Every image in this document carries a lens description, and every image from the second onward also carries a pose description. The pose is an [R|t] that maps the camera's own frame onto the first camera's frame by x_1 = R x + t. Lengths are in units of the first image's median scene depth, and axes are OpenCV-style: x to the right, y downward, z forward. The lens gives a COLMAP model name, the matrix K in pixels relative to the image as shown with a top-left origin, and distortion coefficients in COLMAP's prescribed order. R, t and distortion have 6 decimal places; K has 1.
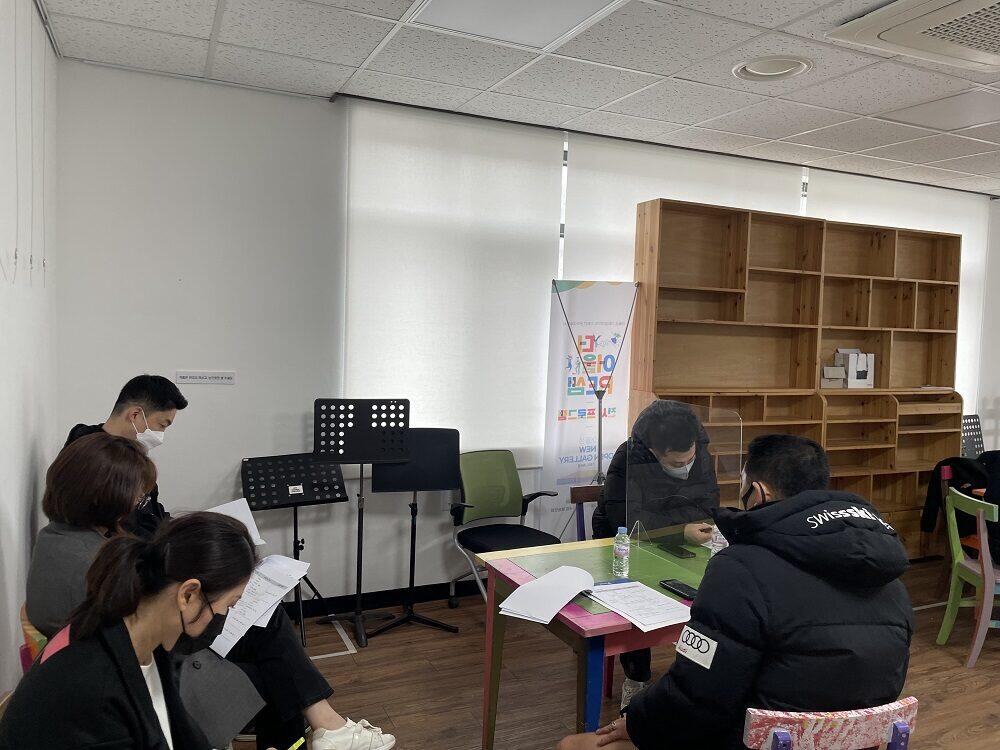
lens RADIAL K [[752.1, 0, 503.2], [0, 752.1, 355.0], [0, 0, 1]] dist [0.083854, -0.111223]
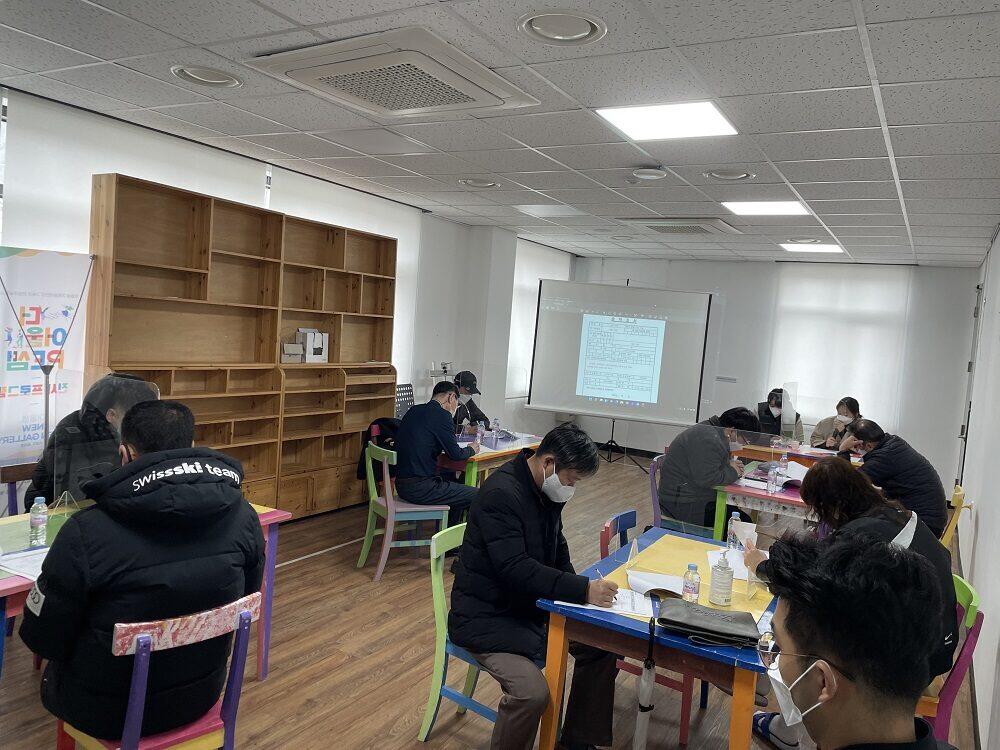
lens RADIAL K [[752.1, 0, 503.2], [0, 752.1, 355.0], [0, 0, 1]] dist [0.083854, -0.111223]
pose [[0.818288, 0.005993, 0.574777, 0.043720], [-0.024344, 0.999410, 0.024237, -0.003320], [-0.574292, -0.033826, 0.817951, -0.118119]]
